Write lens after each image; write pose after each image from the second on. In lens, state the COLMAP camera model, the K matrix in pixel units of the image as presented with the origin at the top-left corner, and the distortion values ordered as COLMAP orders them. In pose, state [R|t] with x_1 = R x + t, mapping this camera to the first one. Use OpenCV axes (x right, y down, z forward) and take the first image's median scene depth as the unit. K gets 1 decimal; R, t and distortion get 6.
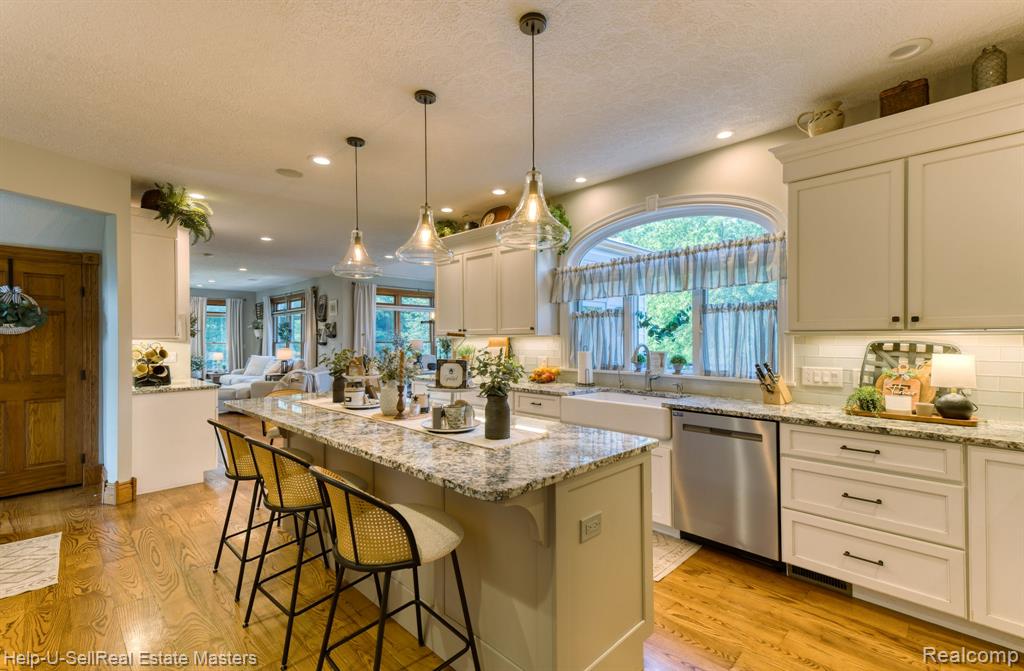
lens RADIAL K [[489.1, 0, 508.0], [0, 489.1, 337.8], [0, 0, 1]] dist [0.013771, -0.002174]
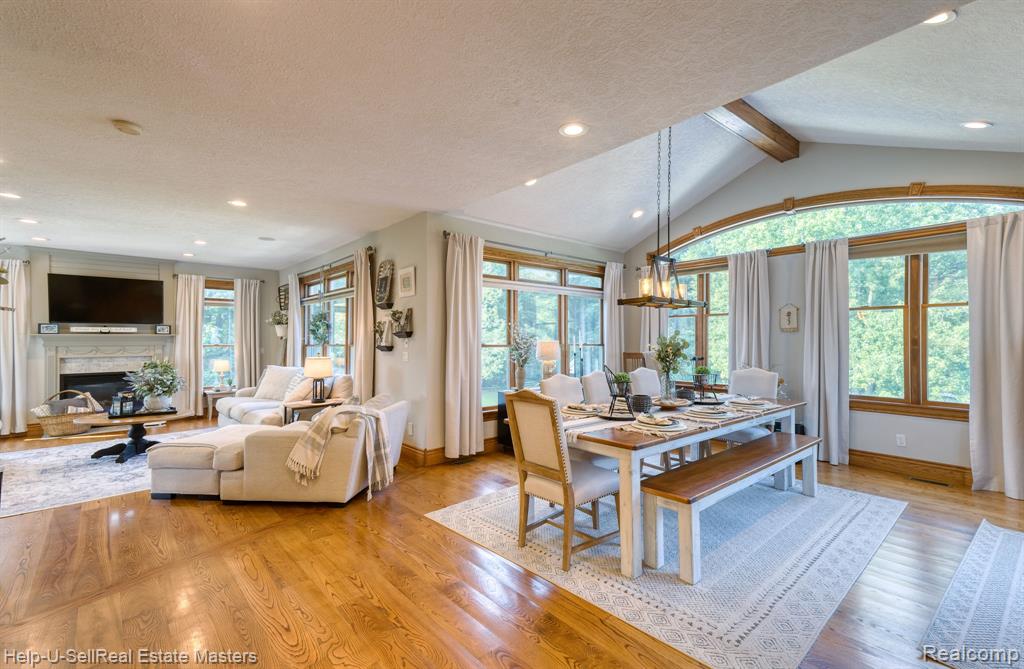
lens RADIAL K [[489.1, 0, 510.6], [0, 489.1, 337.6], [0, 0, 1]] dist [0.013771, -0.002174]
pose [[0.998094, 0.001383, -0.061697, -0.192569], [-0.001710, 0.999985, -0.005239, 0.002652], [0.061689, 0.005334, 0.998081, 0.431987]]
